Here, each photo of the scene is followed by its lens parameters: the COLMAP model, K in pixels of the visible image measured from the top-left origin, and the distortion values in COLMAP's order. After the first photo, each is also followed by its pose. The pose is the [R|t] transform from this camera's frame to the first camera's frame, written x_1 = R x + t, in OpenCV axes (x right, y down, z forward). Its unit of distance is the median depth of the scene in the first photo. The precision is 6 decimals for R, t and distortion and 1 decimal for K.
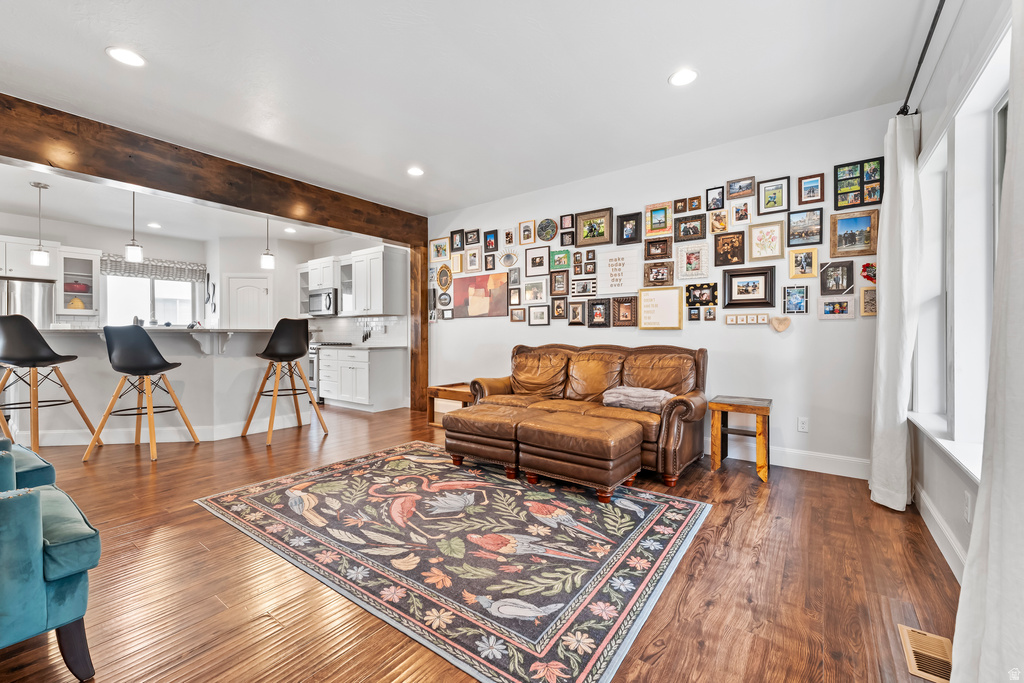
lens RADIAL K [[420.1, 0, 511.8], [0, 420.1, 337.8], [0, 0, 1]] dist [-0.000731, -0.000084]
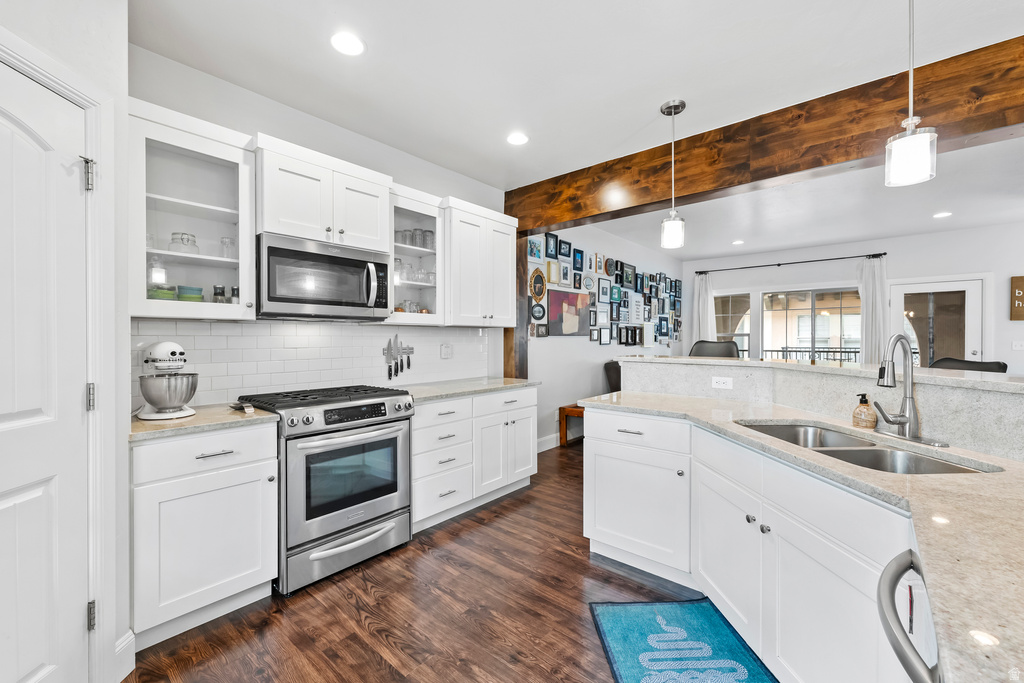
lens RADIAL K [[420.1, 0, 512.6], [0, 420.1, 340.1], [0, 0, 1]] dist [-0.000731, -0.000084]
pose [[0.072096, -0.006700, 0.997375, -1.058040], [0.003123, 0.999974, 0.006492, -0.046449], [-0.997393, 0.002646, 0.072115, 1.081110]]
